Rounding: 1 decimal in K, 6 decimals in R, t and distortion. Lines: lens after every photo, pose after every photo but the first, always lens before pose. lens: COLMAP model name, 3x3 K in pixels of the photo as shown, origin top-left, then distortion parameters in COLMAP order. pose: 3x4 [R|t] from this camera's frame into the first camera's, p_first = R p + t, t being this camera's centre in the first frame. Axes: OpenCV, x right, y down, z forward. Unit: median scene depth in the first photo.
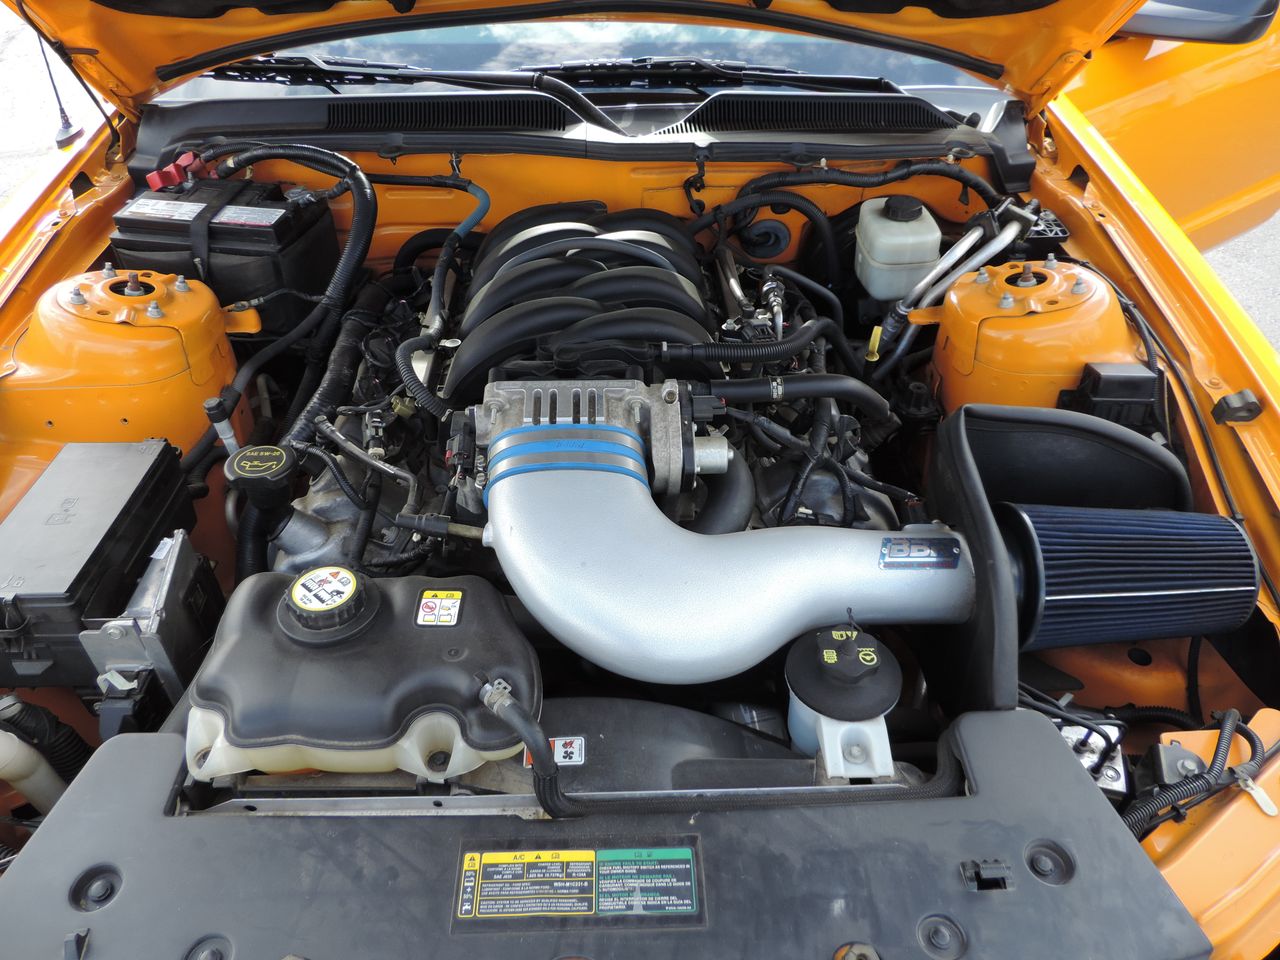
lens RADIAL K [[906.1, 0, 640.3], [0, 906.1, 487.6], [0, 0, 1]] dist [-0.012192, 0.007812]
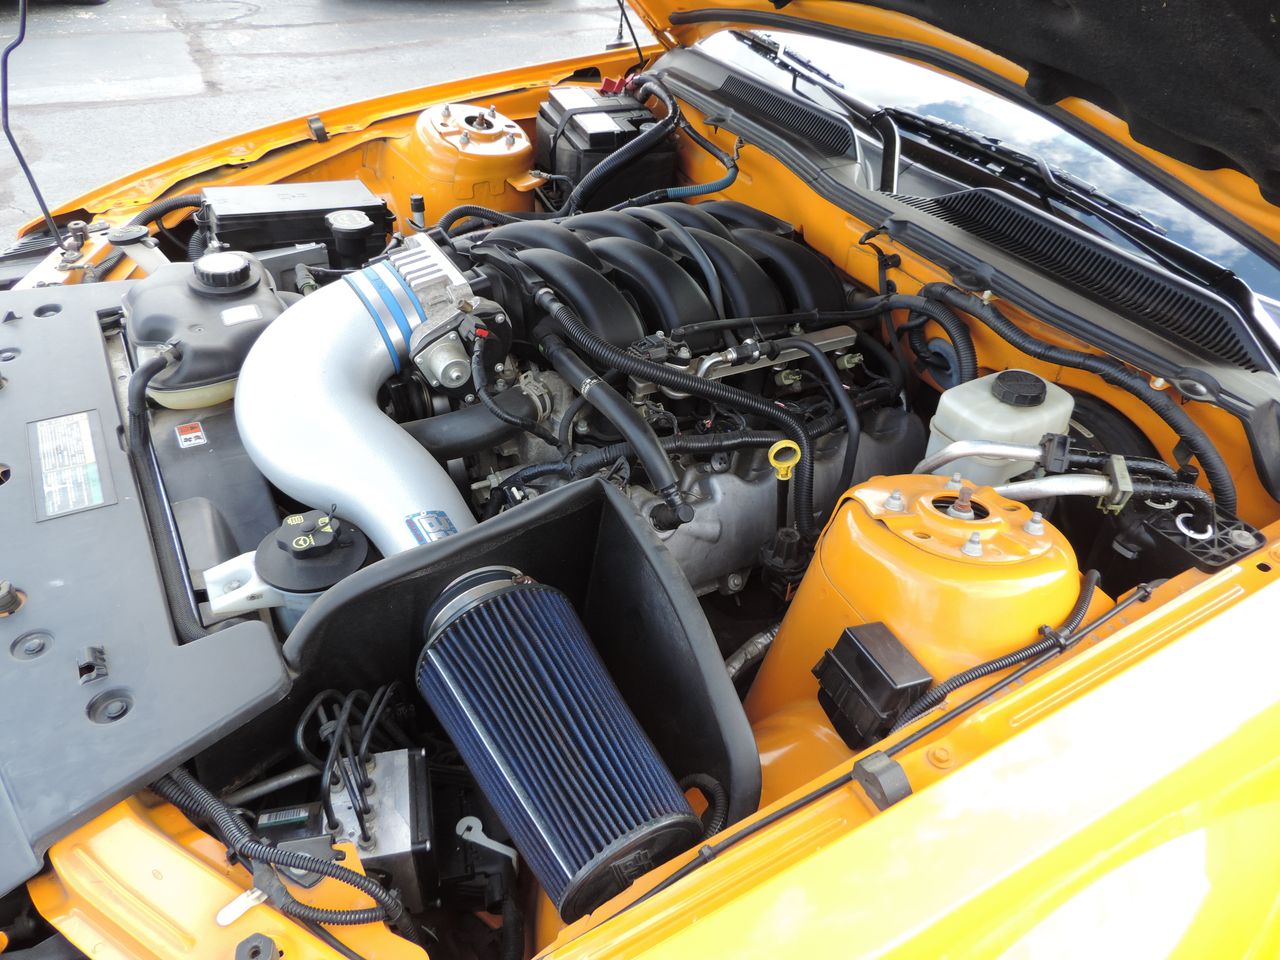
lens RADIAL K [[906.1, 0, 640.3], [0, 906.1, 487.6], [0, 0, 1]] dist [-0.012192, 0.007812]
pose [[0.466178, 0.576974, -0.670656, 0.712813], [-0.616092, 0.755760, 0.221940, -0.223001], [0.634909, 0.309723, 0.707787, 0.291509]]
